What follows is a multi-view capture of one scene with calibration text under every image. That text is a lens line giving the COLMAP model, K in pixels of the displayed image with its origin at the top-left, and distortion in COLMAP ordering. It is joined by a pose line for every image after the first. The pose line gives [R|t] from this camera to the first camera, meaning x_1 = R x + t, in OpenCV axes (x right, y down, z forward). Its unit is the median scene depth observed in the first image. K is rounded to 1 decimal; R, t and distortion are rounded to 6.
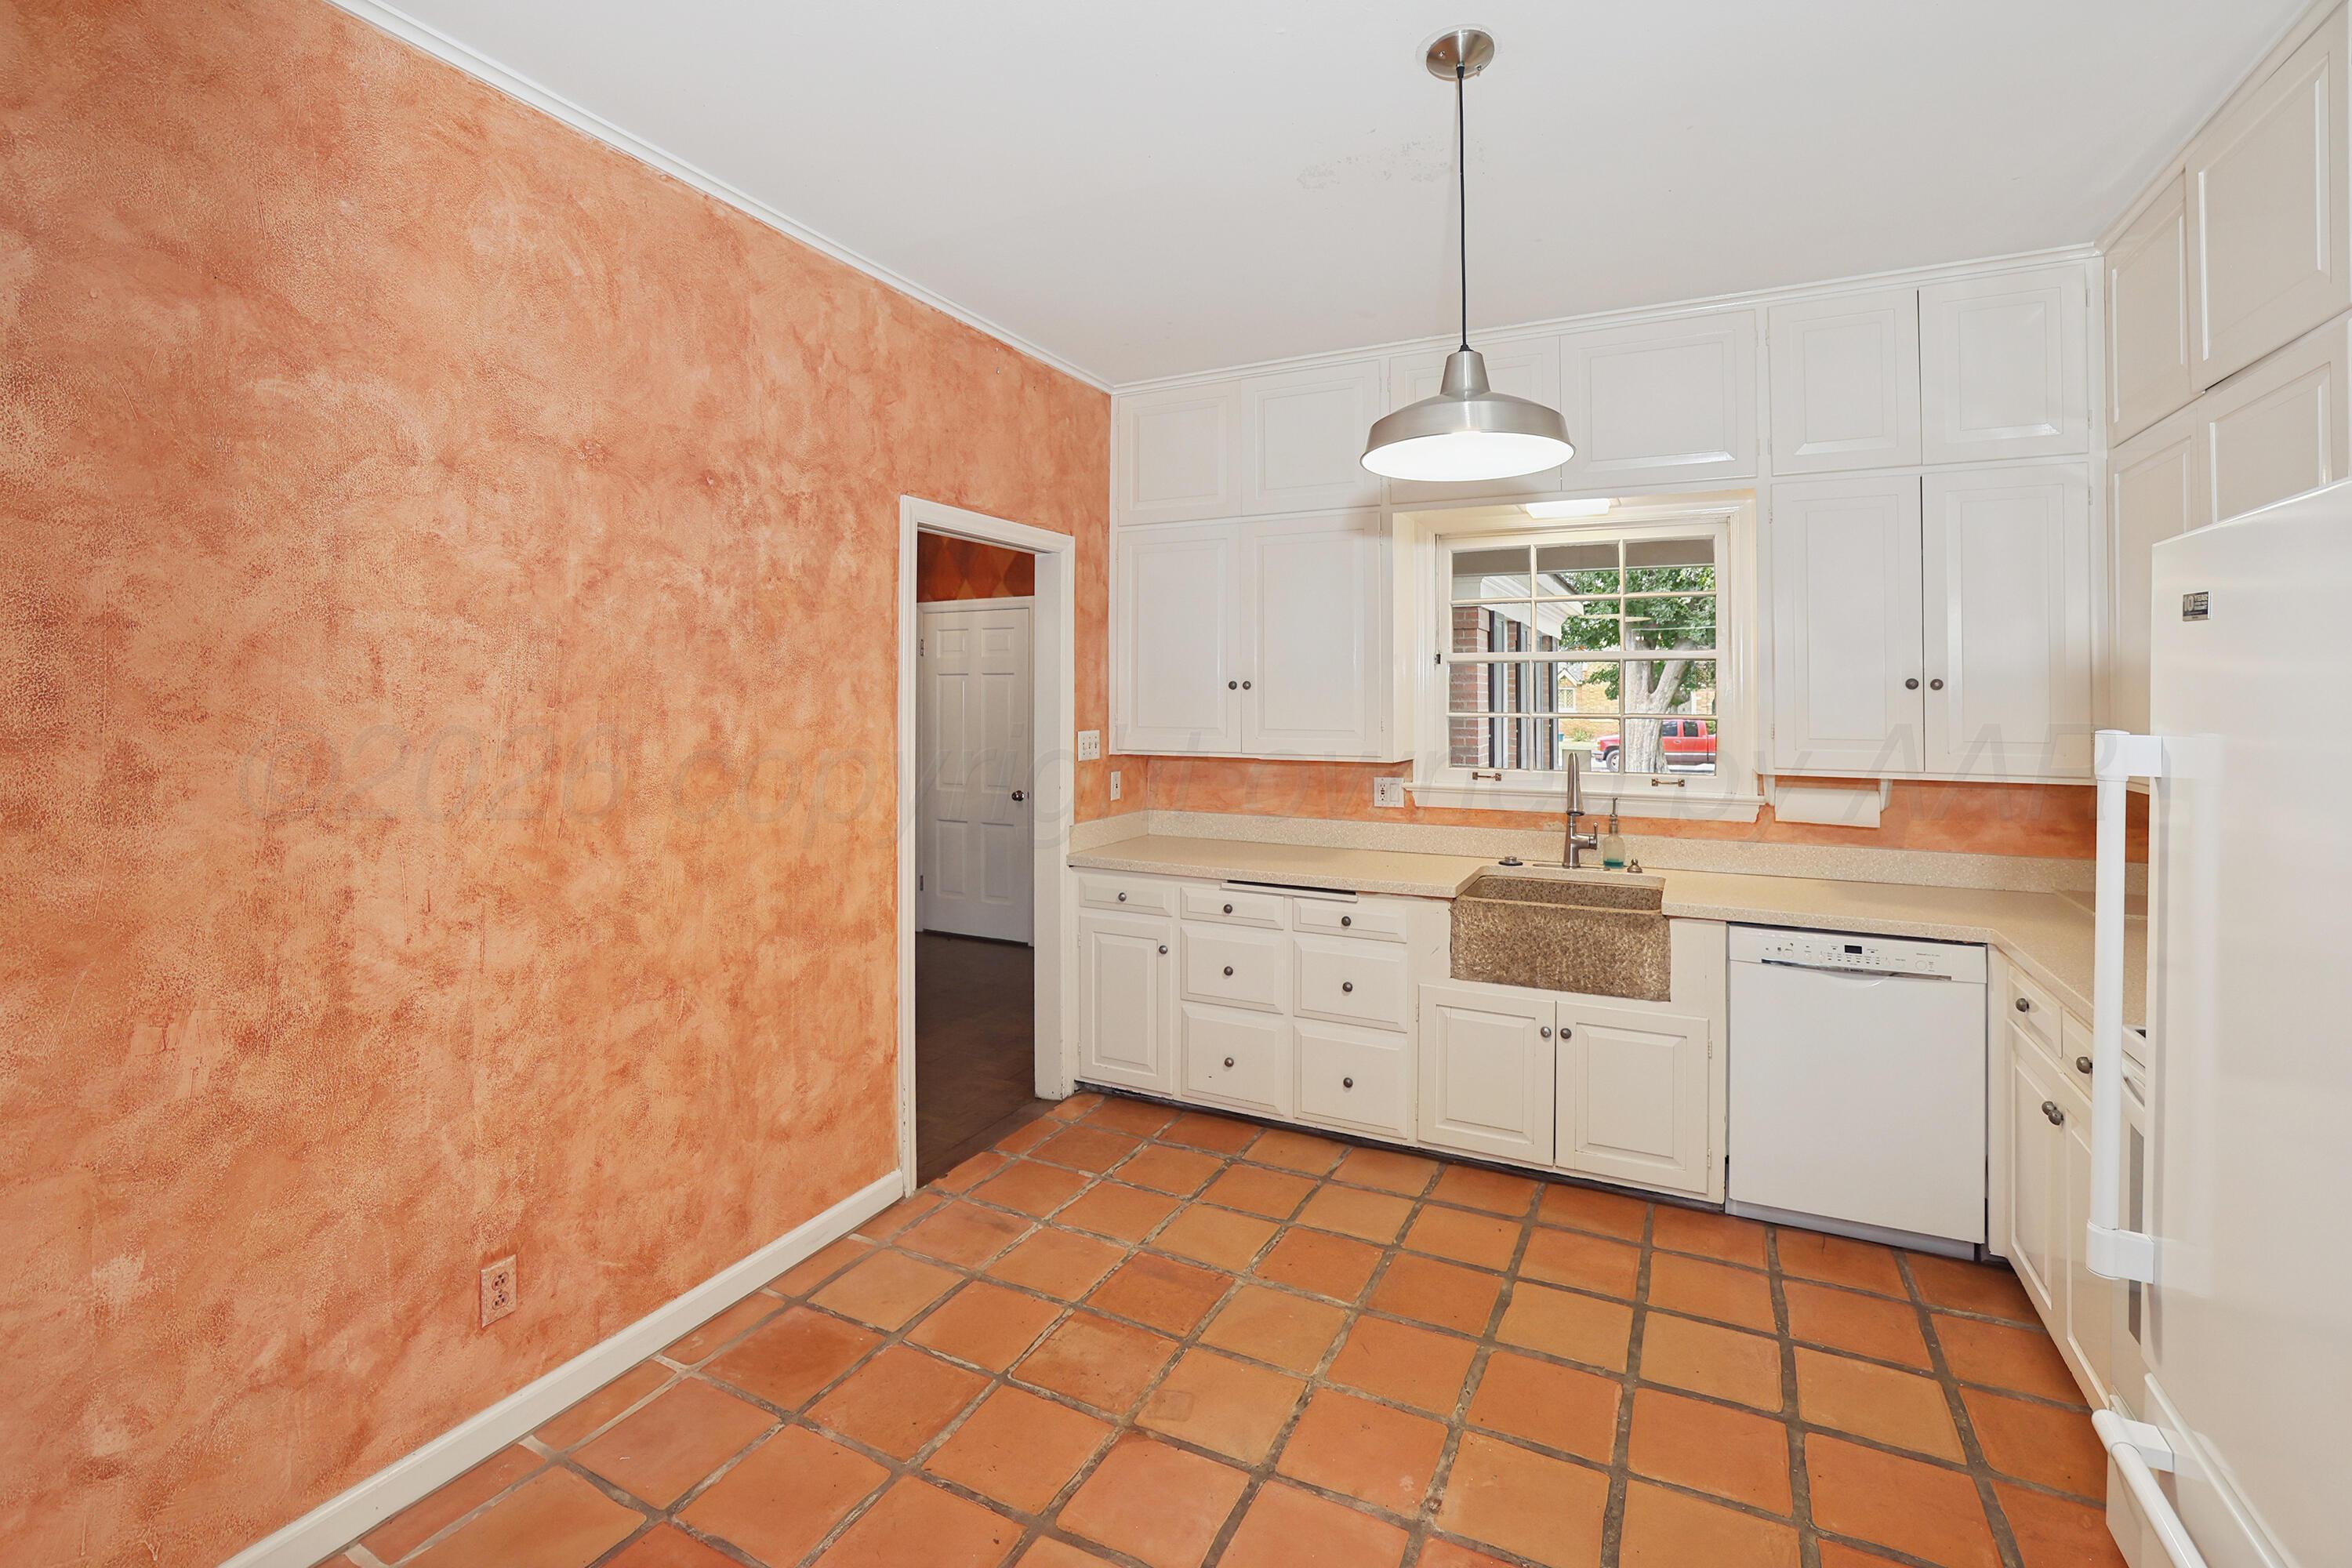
lens RADIAL K [[1054.7, 0, 1147.2], [0, 1054.7, 692.7], [0, 0, 1]] dist [-0.033554, 0.011971]
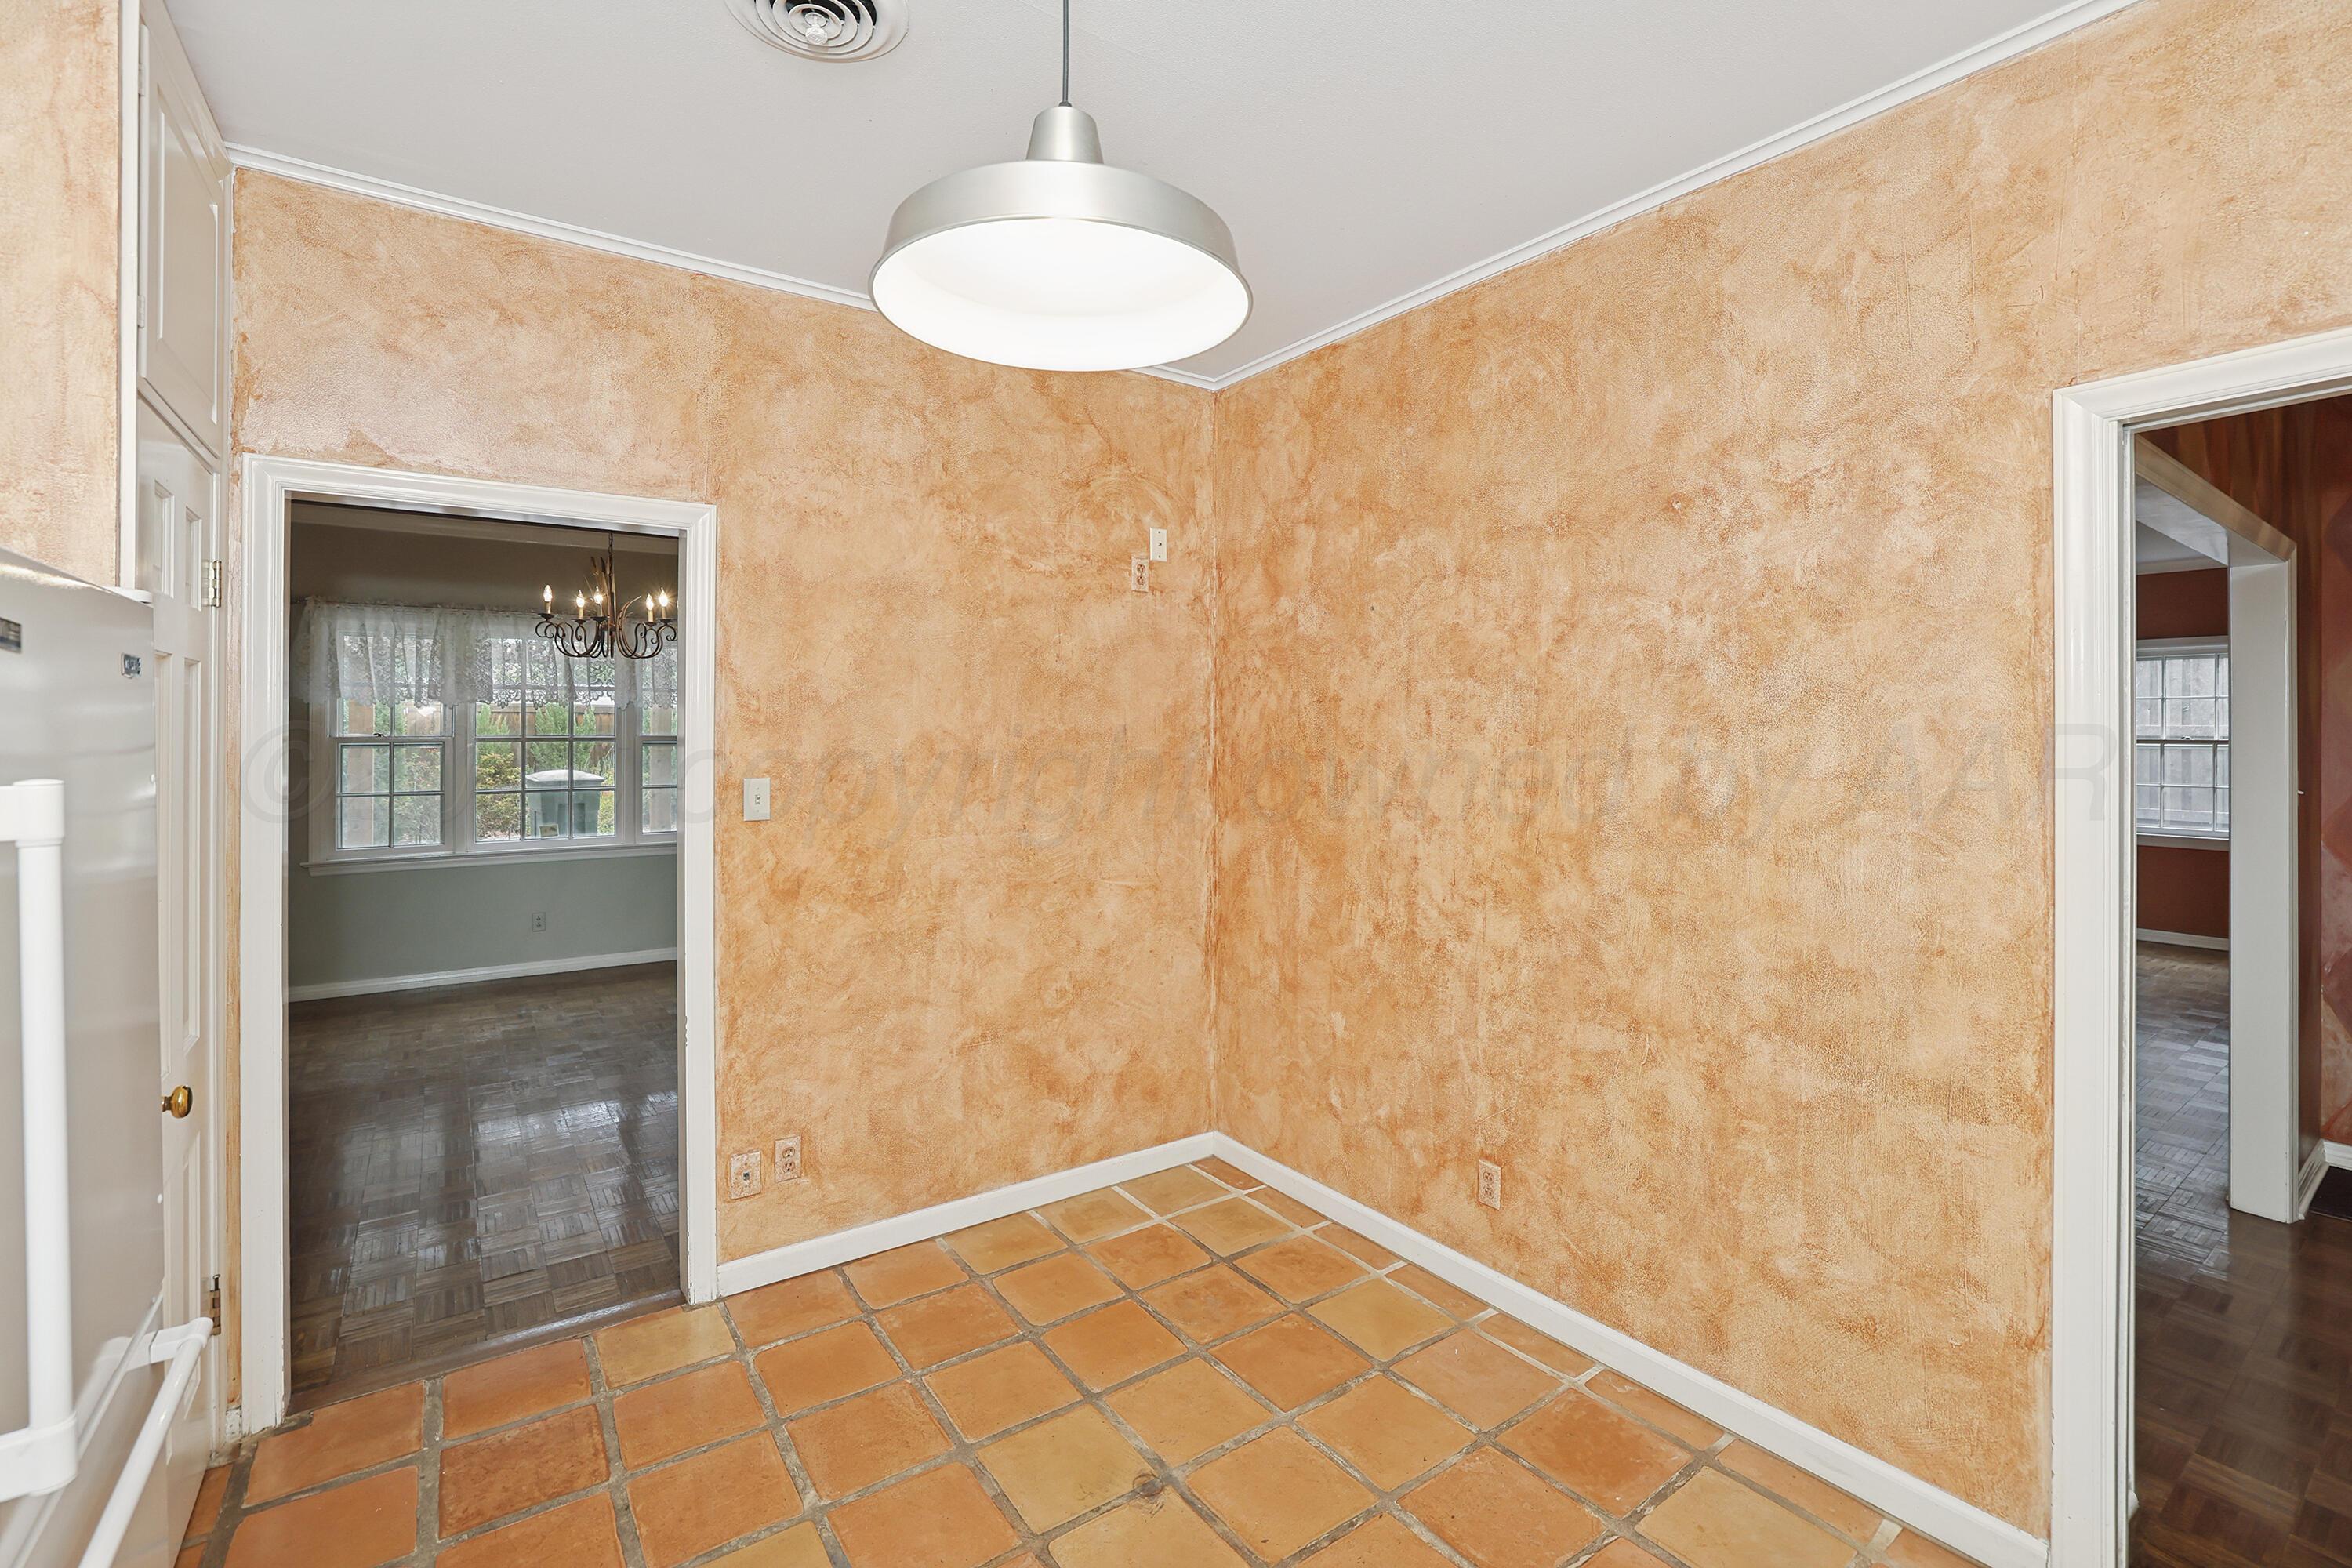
lens RADIAL K [[1054.7, 0, 1181.2], [0, 1054.7, 726.0], [0, 0, 1]] dist [-0.033554, 0.011971]
pose [[-0.444486, -0.000983, -0.895785, 0.554411], [0.006766, 0.999967, -0.004454, -0.004366], [0.895760, -0.008041, -0.444465, 0.924048]]
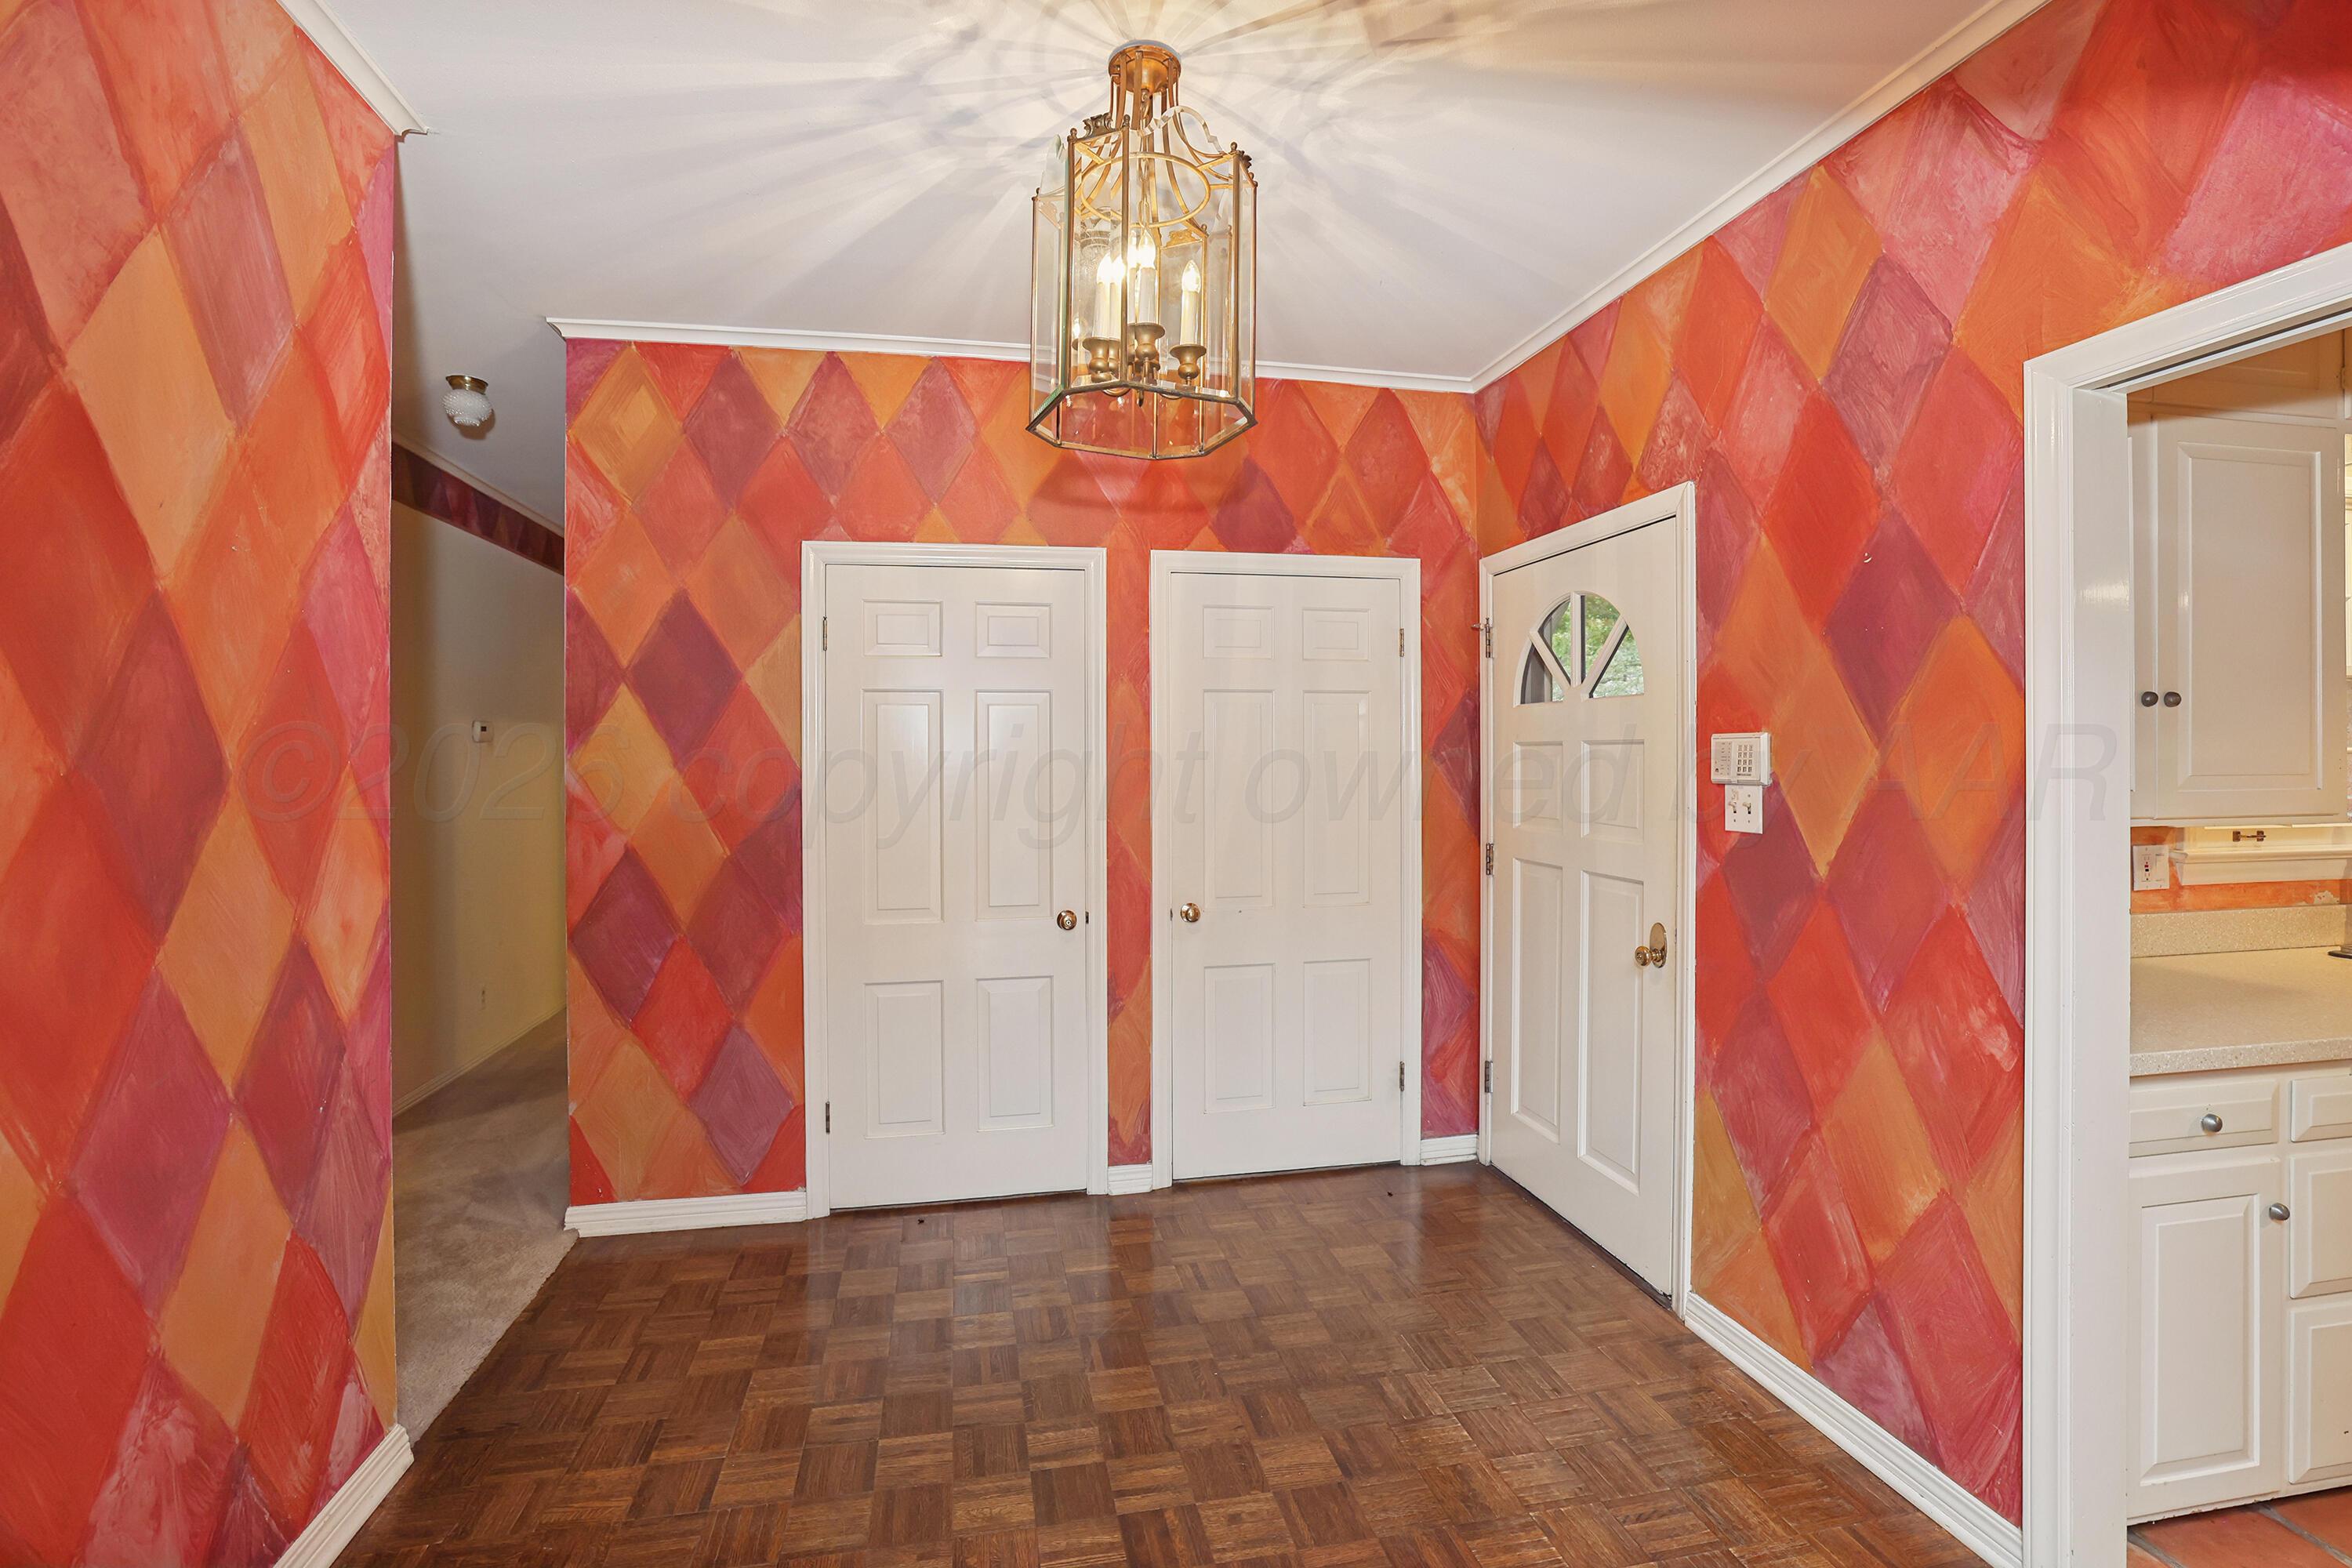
lens RADIAL K [[1054.7, 0, 1174.3], [0, 1054.7, 759.6], [0, 0, 1]] dist [-0.033554, 0.011971]
pose [[0.780770, -0.008198, 0.624765, -0.957829], [0.002890, 0.999951, 0.009510, 0.027204], [-0.624812, -0.005620, 0.780755, 1.281456]]
